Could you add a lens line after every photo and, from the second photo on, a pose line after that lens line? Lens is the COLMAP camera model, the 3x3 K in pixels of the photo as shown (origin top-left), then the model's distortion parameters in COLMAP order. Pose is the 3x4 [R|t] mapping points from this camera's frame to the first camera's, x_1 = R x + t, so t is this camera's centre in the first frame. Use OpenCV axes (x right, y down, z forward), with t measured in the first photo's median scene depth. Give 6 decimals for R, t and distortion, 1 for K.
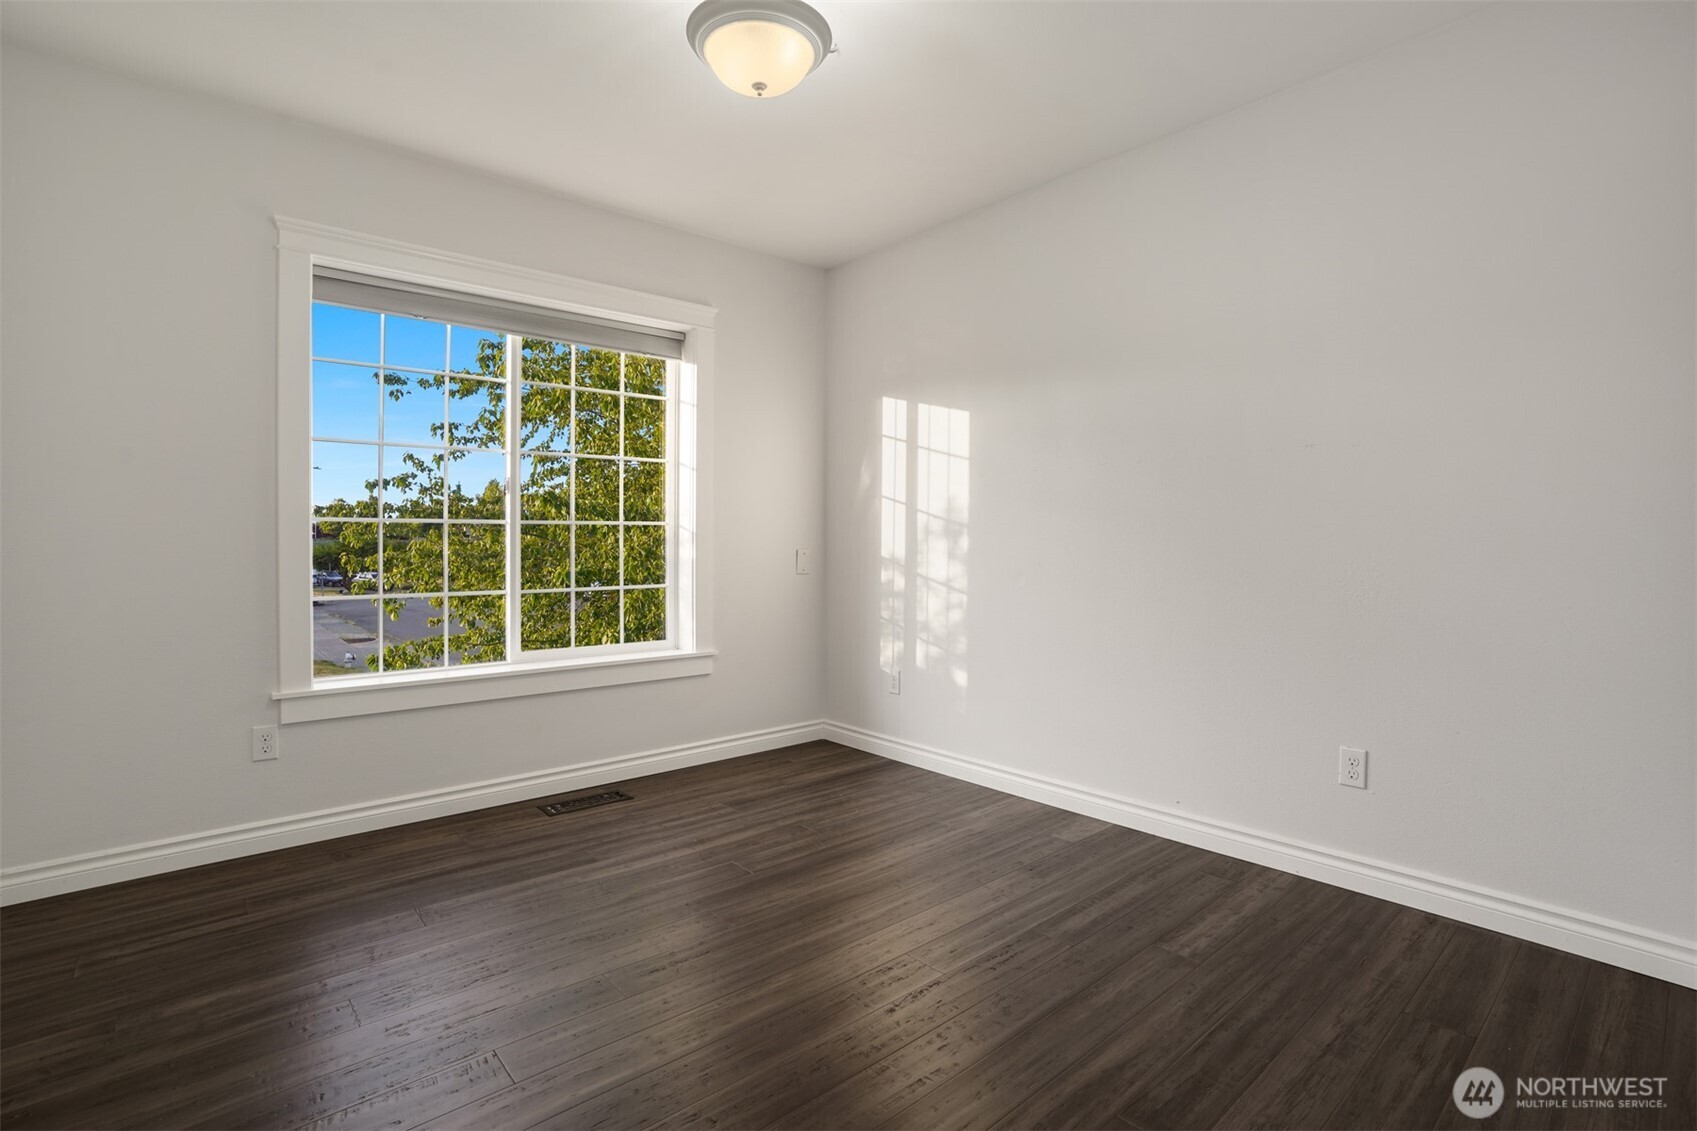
lens RADIAL K [[791.0, 0, 858.2], [0, 791.0, 550.6], [0, 0, 1]] dist [-0.027083, 0.000450]
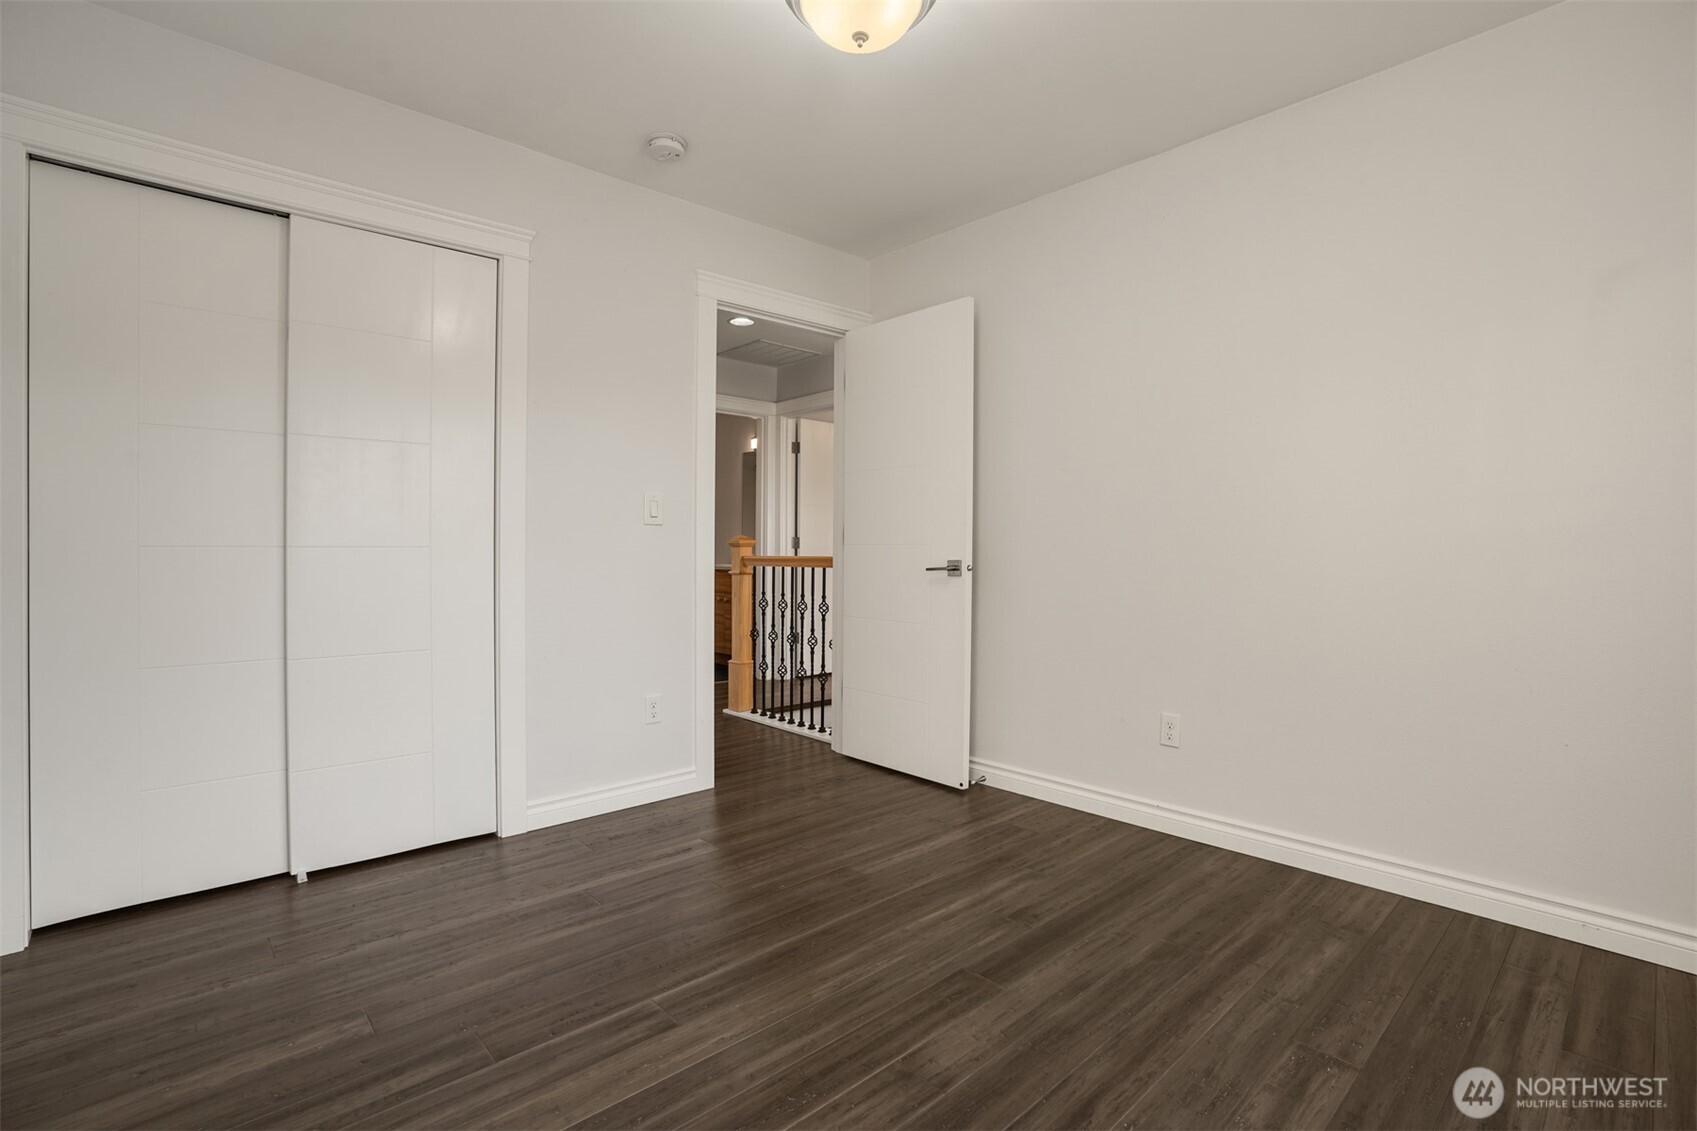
lens RADIAL K [[791.0, 0, 858.2], [0, 791.0, 550.6], [0, 0, 1]] dist [-0.027083, 0.000450]
pose [[-0.999707, 0.001795, -0.024129, -0.118214], [0.001488, 0.999918, 0.012754, -0.016293], [0.024150, 0.012715, -0.999627, 1.946961]]
